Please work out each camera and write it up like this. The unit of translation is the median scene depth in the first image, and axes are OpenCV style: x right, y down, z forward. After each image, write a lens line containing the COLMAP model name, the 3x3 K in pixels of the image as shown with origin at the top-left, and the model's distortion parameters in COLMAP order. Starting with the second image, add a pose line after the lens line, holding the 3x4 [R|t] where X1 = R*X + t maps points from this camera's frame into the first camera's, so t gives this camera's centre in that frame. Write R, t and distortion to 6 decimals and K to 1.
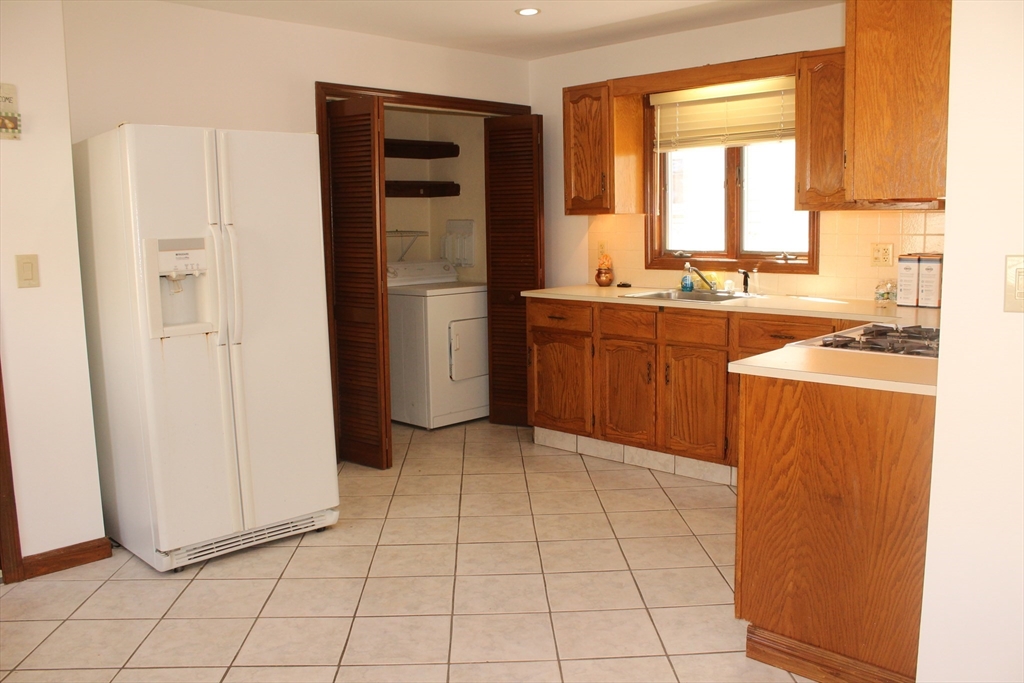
lens RADIAL K [[856.0, 0, 517.8], [0, 856.0, 347.0], [0, 0, 1]] dist [-0.162022, 0.139448]
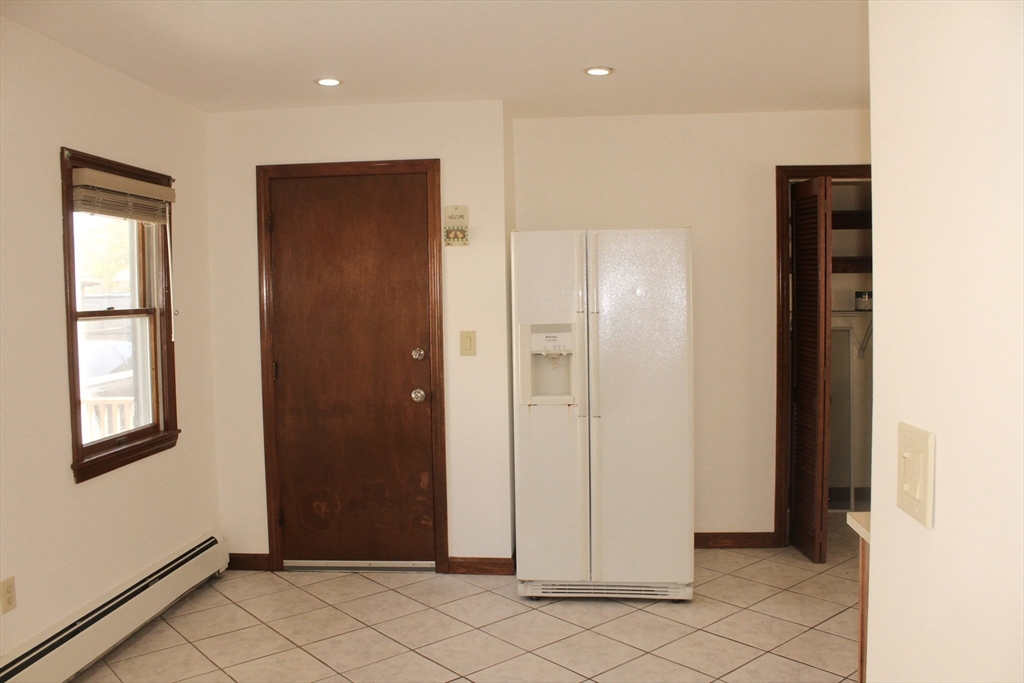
lens RADIAL K [[856.0, 0, 510.4], [0, 856.0, 346.9], [0, 0, 1]] dist [-0.162022, 0.139448]
pose [[0.621073, 0.052590, -0.781986, 0.449870], [-0.102518, 0.994625, -0.014533, -0.062945], [0.777019, 0.089194, 0.623126, 0.166498]]
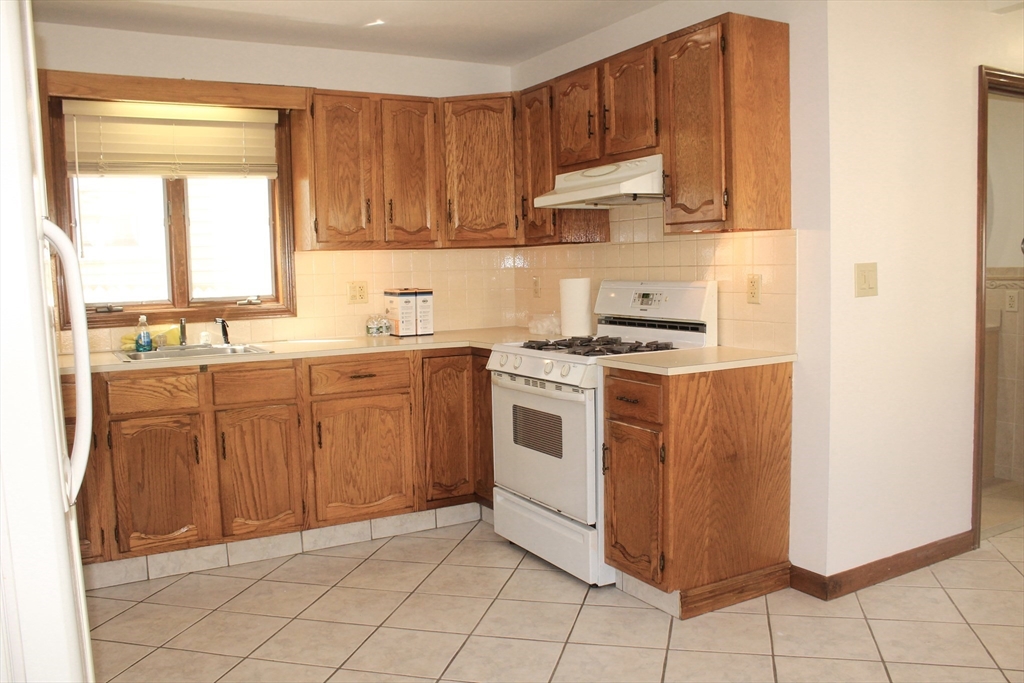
lens RADIAL K [[856.0, 0, 512.3], [0, 856.0, 342.7], [0, 0, 1]] dist [-0.162022, 0.139448]
pose [[0.281686, -0.071499, 0.956839, -0.610706], [0.157115, 0.987197, 0.027514, -0.053430], [-0.946556, 0.142583, 0.289313, 0.582126]]
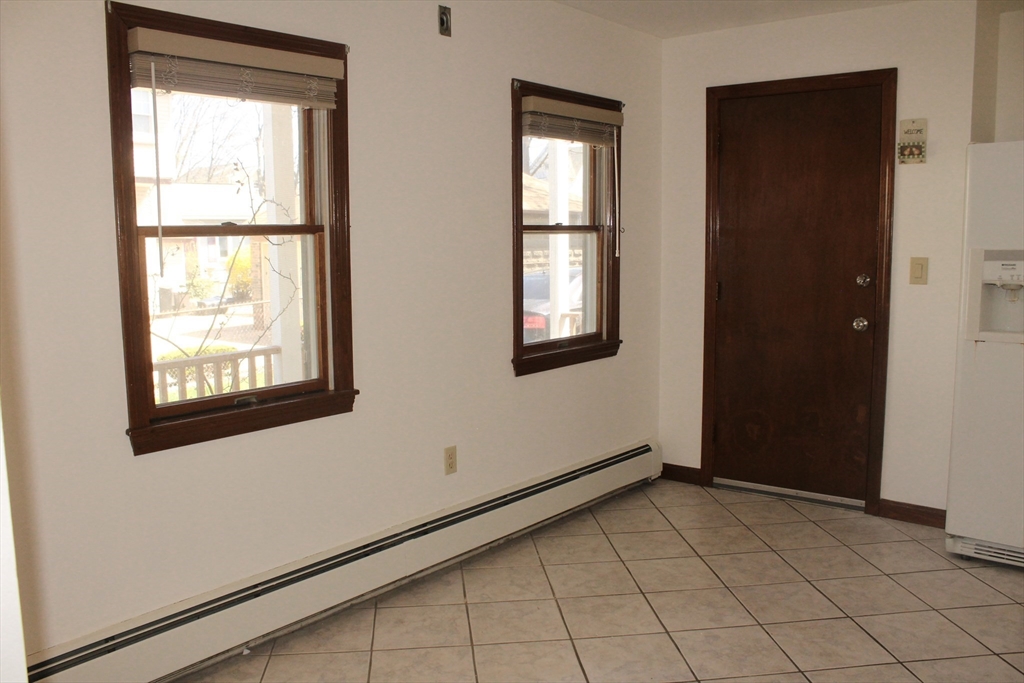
lens RADIAL K [[856.0, 0, 509.7], [0, 856.0, 344.4], [0, 0, 1]] dist [-0.162022, 0.139448]
pose [[0.066970, 0.139670, -0.987931, 0.502500], [-0.131703, 0.982727, 0.130006, -0.055774], [0.989024, 0.121407, 0.084208, 0.268010]]
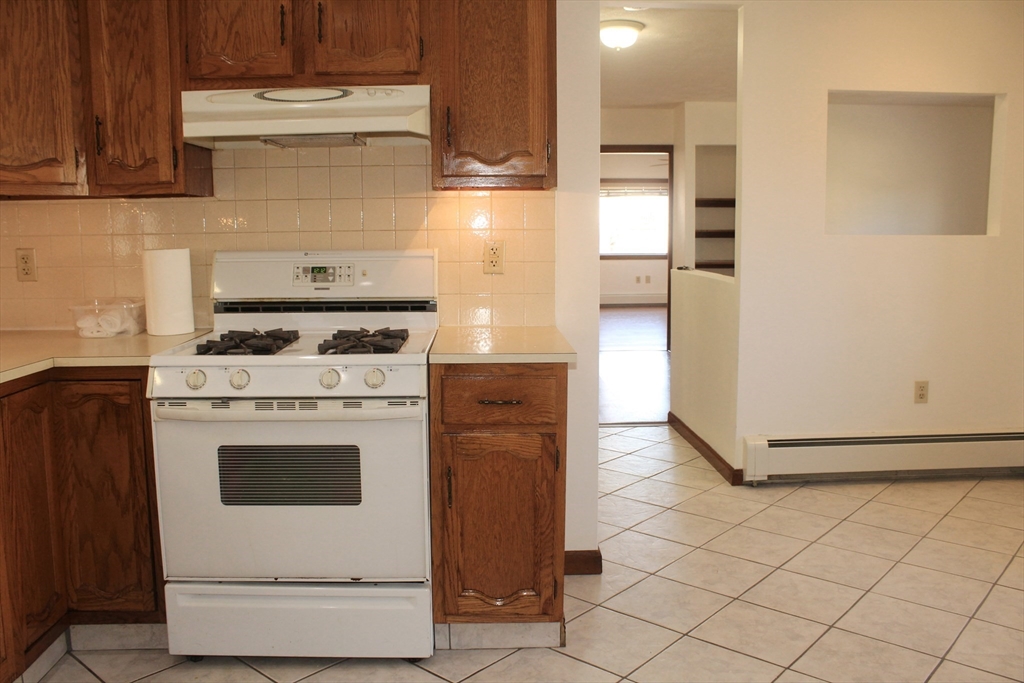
lens RADIAL K [[856.0, 0, 512.2], [0, 856.0, 343.0], [0, 0, 1]] dist [-0.162022, 0.139448]
pose [[-0.715331, -0.071054, 0.695164, -0.252787], [0.118800, 0.967969, 0.221184, -0.138338], [-0.688613, 0.240806, -0.683977, 1.124676]]
